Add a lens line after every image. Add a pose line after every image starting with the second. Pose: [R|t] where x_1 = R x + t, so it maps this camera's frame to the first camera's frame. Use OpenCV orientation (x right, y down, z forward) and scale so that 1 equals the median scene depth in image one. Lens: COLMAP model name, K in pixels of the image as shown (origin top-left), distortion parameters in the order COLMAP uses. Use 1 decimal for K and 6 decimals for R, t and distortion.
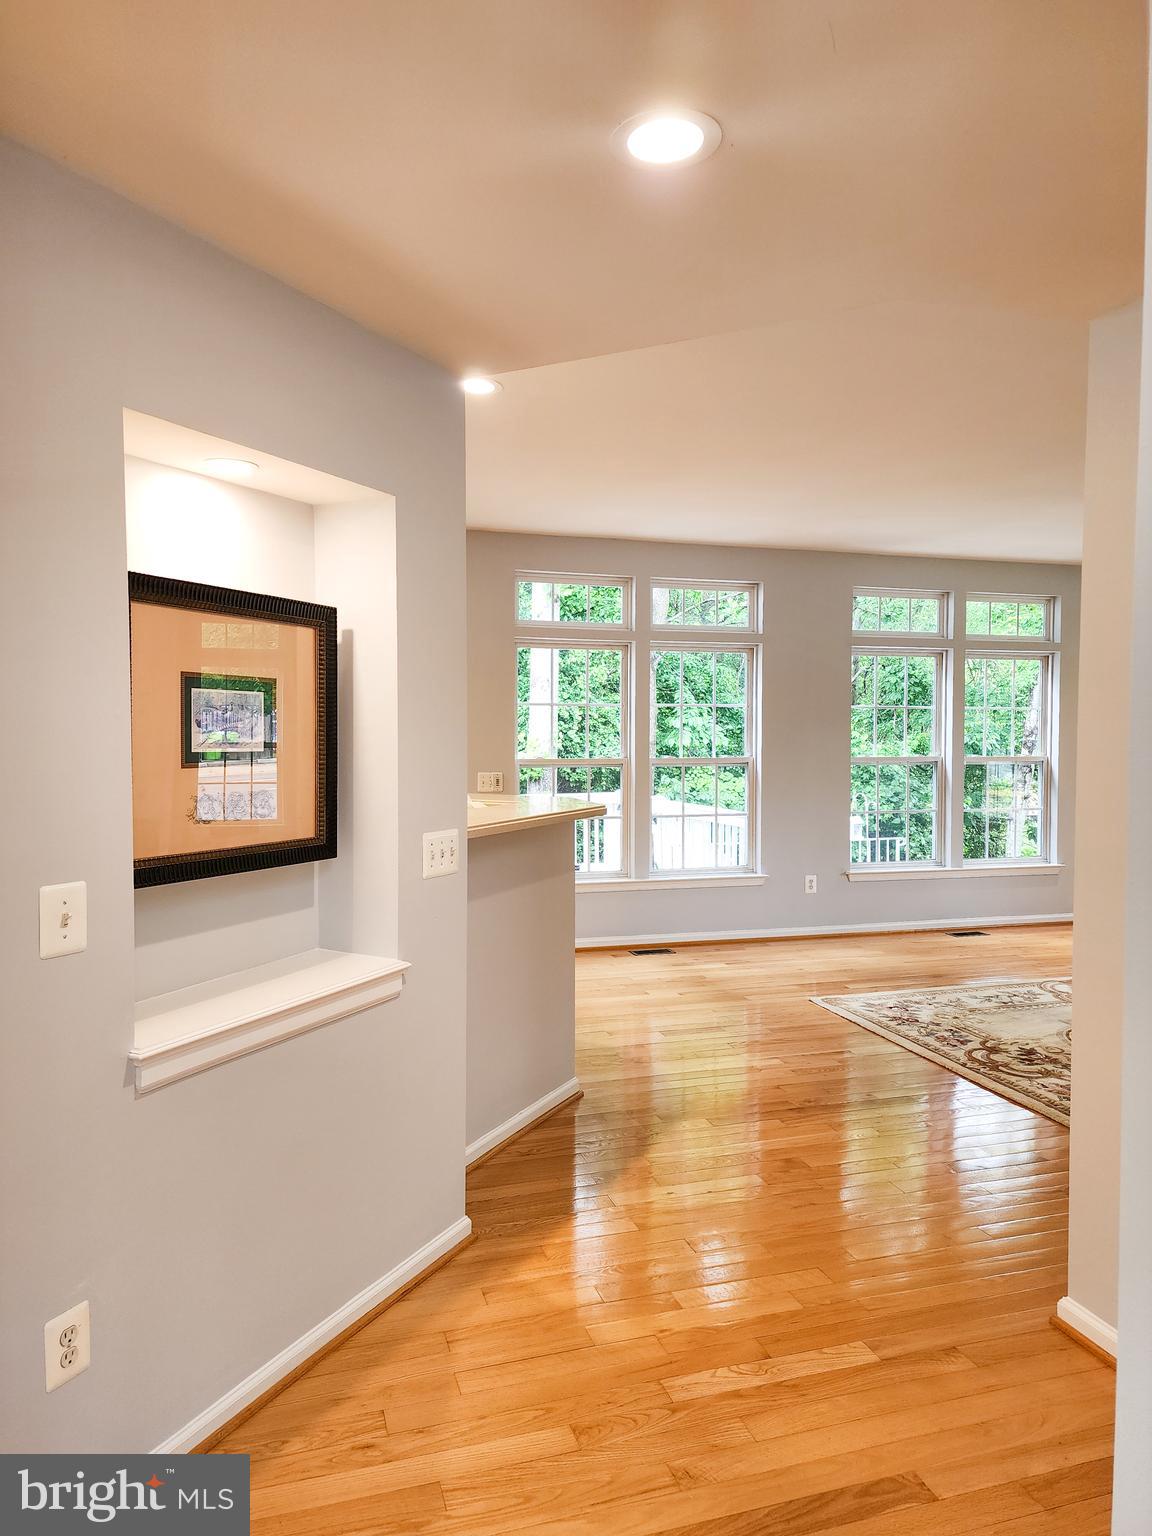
lens RADIAL K [[1008.1, 0, 587.2], [0, 1008.1, 765.3], [0, 0, 1]] dist [0.105487, -0.099338]
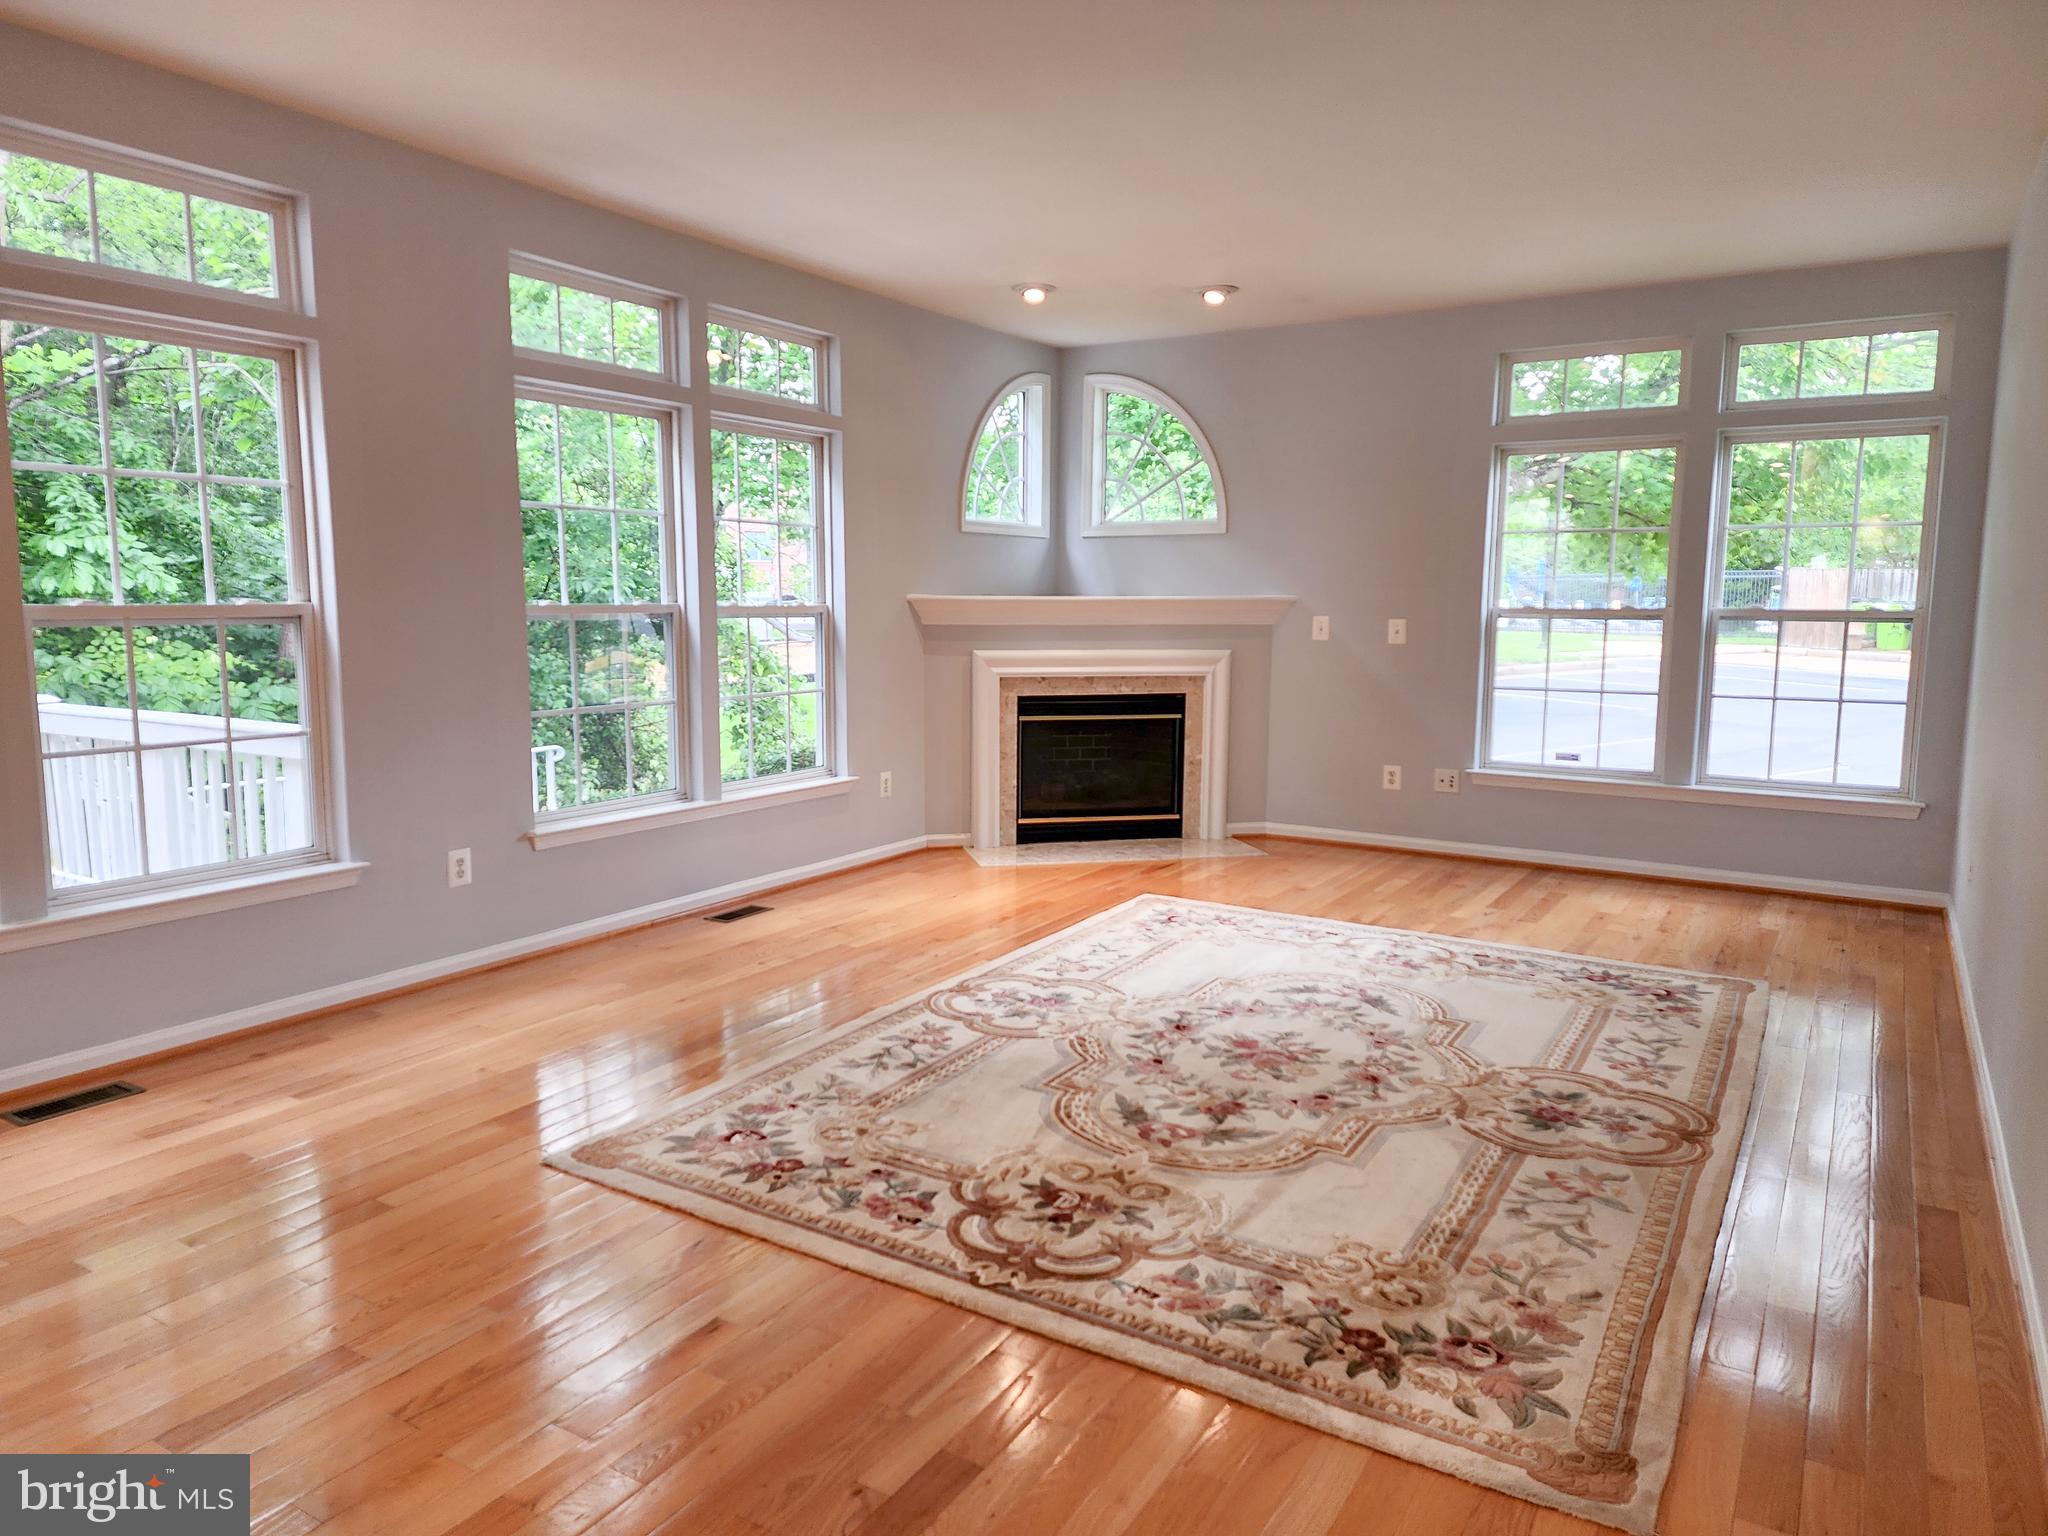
lens RADIAL K [[1344.1, 0, 1011.1], [0, 1344.1, 750.7], [0, 0, 1]] dist [0.105487, -0.099338]
pose [[0.766188, -0.073264, 0.638427, 0.014189], [0.015187, 0.995267, 0.095986, 0.004111], [-0.642437, -0.063848, 0.763674, 0.481046]]
